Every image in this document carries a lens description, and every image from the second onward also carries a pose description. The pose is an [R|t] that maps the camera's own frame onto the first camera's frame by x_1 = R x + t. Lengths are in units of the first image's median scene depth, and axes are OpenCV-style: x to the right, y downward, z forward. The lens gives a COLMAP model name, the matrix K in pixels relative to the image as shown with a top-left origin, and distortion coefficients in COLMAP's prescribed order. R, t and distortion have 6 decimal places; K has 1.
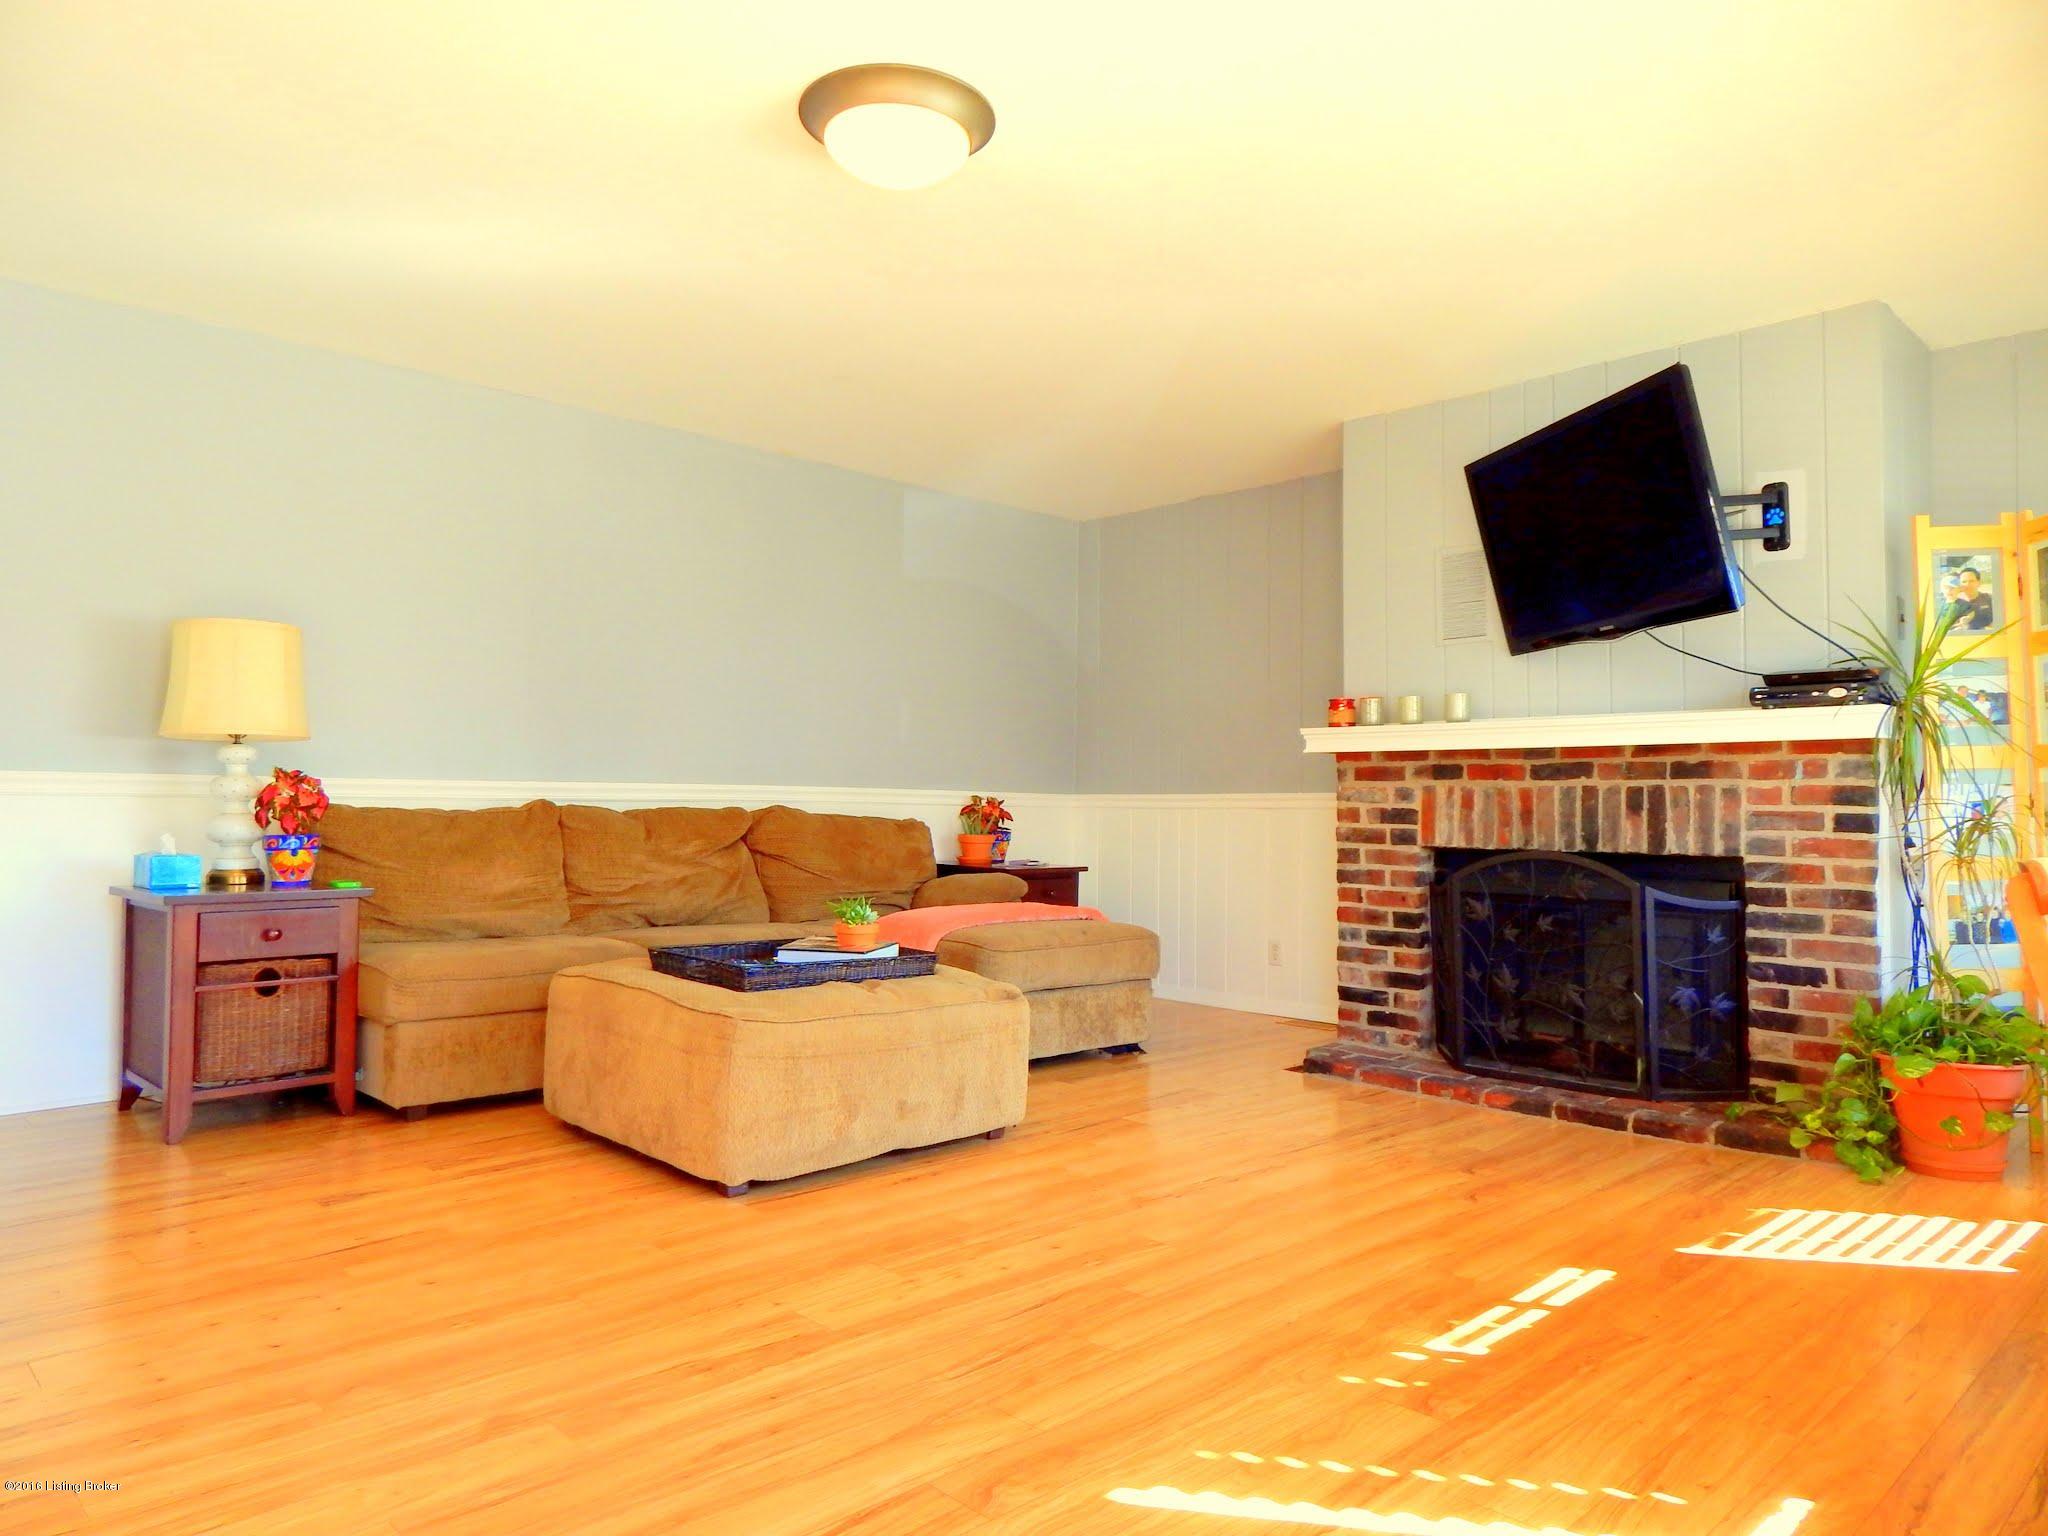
lens RADIAL K [[1343.6, 0, 1023.7], [0, 1343.6, 762.6], [0, 0, 1]] dist [-0.002949, 0.001468]
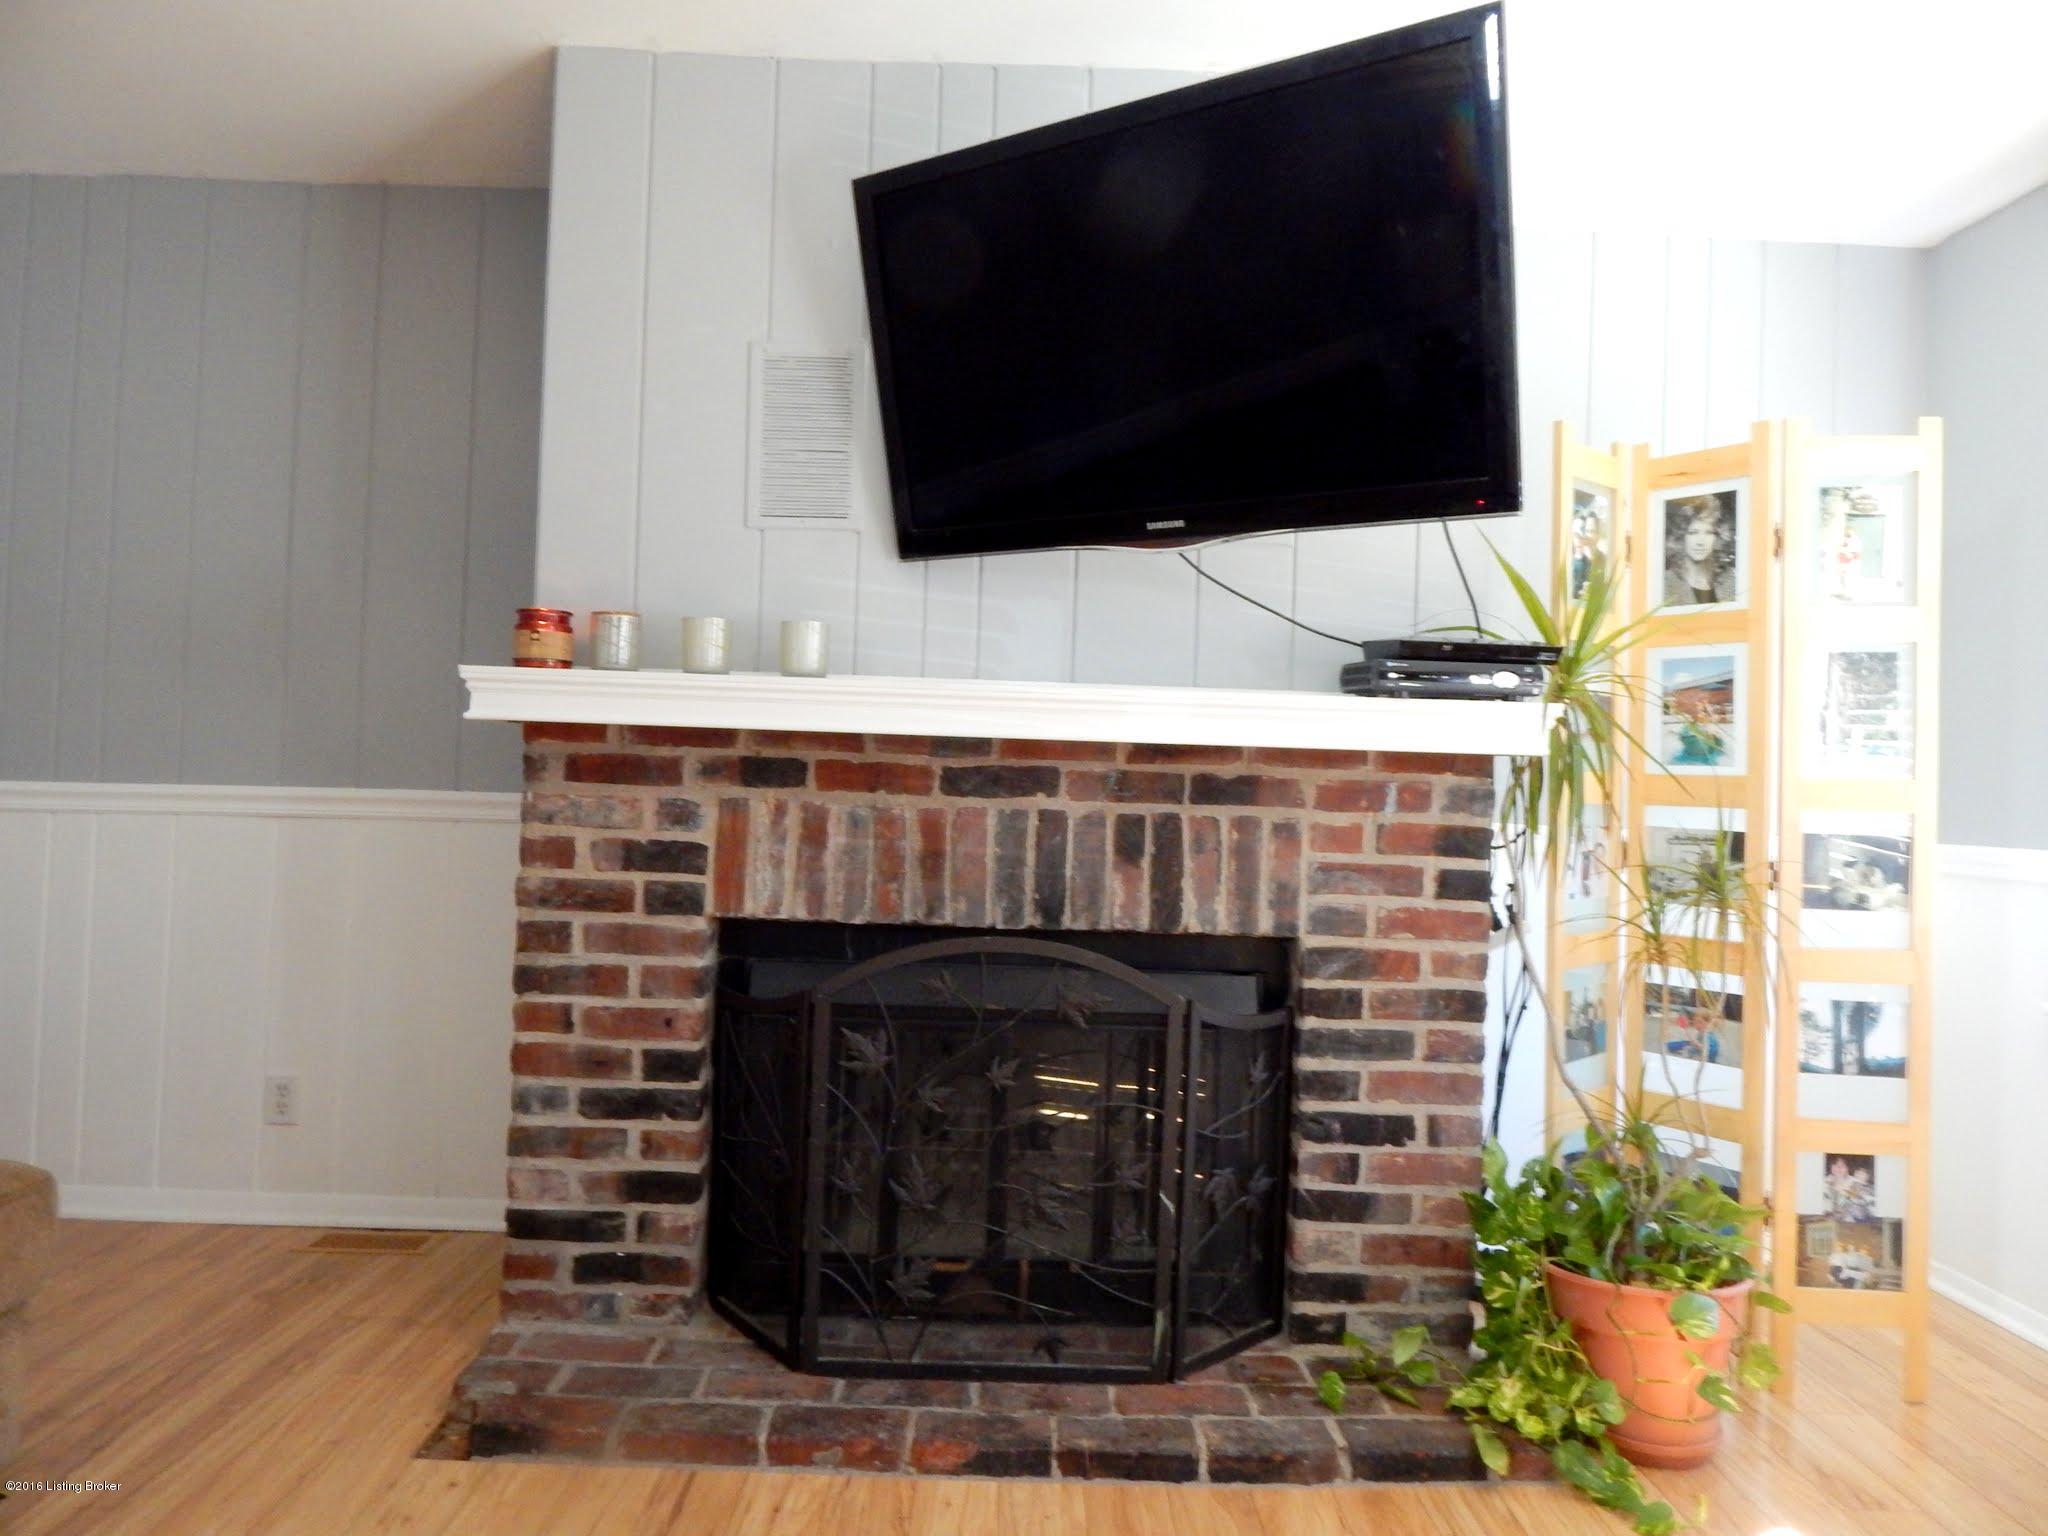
lens RADIAL K [[1343.6, 0, 1028.5], [0, 1343.6, 755.9], [0, 0, 1]] dist [-0.002949, 0.001468]
pose [[0.684273, 0.032775, 0.728489, 0.009020], [-0.051851, 0.998648, 0.003775, -0.006557], [-0.727380, -0.040356, 0.685047, 0.603414]]
